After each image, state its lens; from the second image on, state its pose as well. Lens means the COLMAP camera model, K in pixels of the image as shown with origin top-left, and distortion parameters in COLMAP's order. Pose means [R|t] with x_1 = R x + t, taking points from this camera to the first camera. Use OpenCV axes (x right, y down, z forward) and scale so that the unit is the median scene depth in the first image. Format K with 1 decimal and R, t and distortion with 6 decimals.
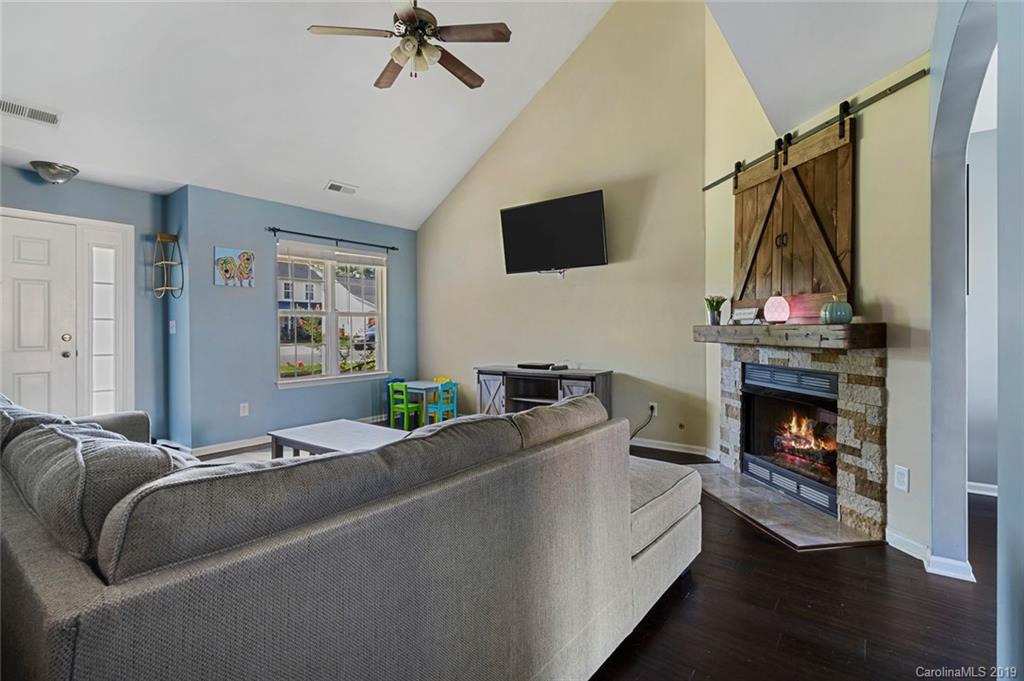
lens RADIAL K [[494.2, 0, 518.9], [0, 494.2, 333.8], [0, 0, 1]] dist [0.003301, -0.000587]
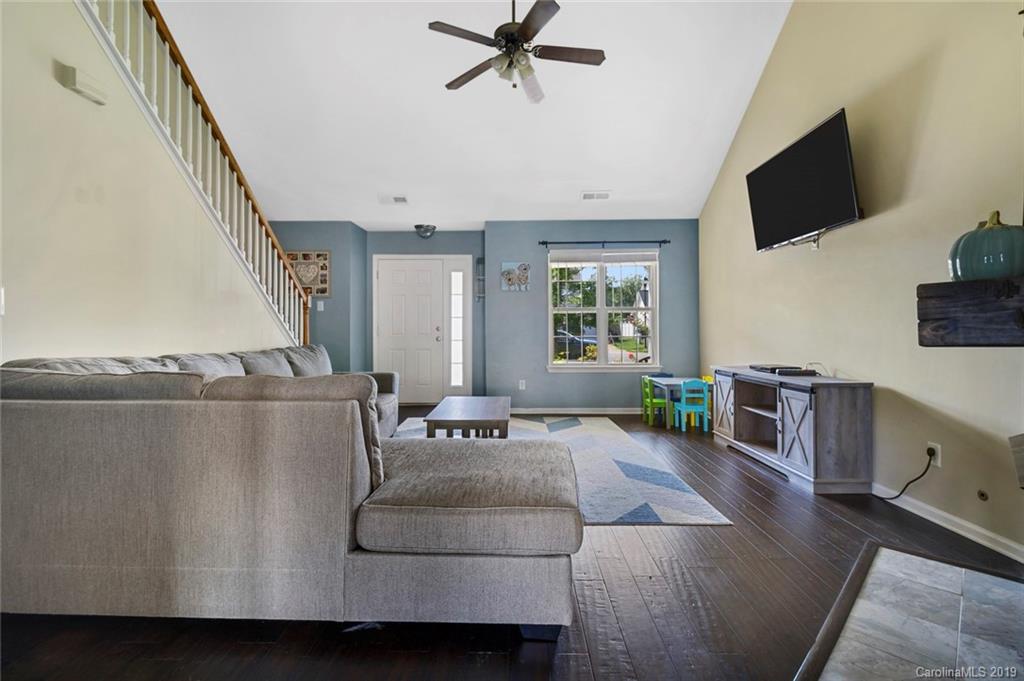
lens RADIAL K [[463.6, 0, 509.9], [0, 463.6, 336.0], [0, 0, 1]] dist [0.008145, -0.003401]
pose [[0.574935, 0.013463, -0.818089, 0.452399], [-0.009163, 0.999908, 0.010016, 0.012966], [0.818148, 0.001737, 0.575005, 0.291375]]
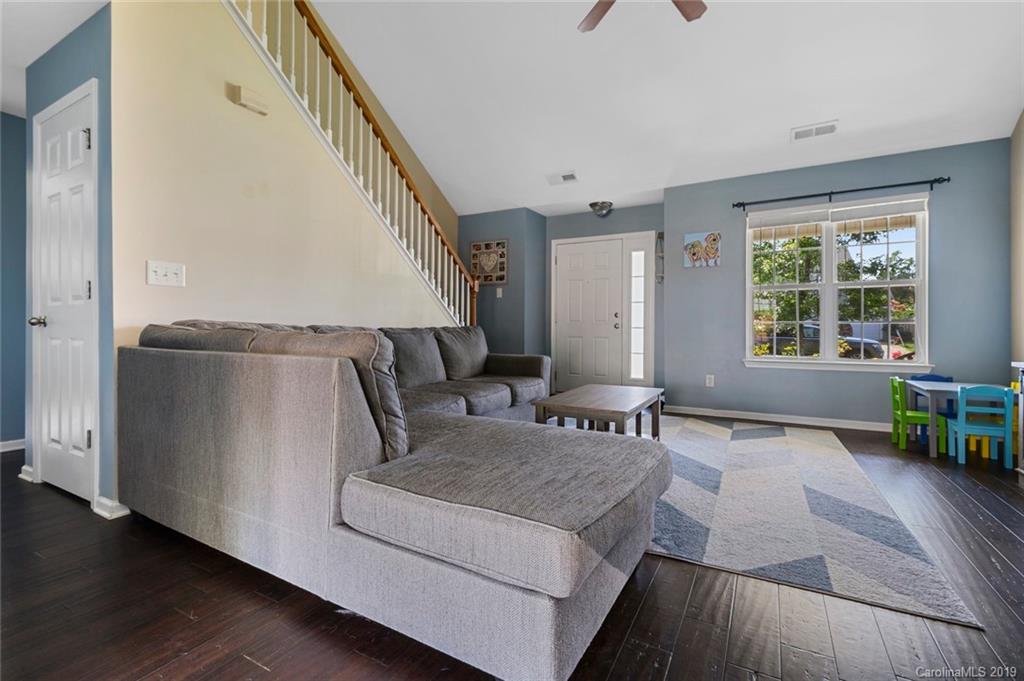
lens RADIAL K [[463.6, 0, 508.9], [0, 463.6, 332.8], [0, 0, 1]] dist [0.008145, -0.003401]
pose [[0.112687, 0.013850, -0.993534, 0.421813], [-0.015045, 0.999812, 0.012231, 0.046112], [0.993517, 0.013570, 0.112874, 0.485636]]
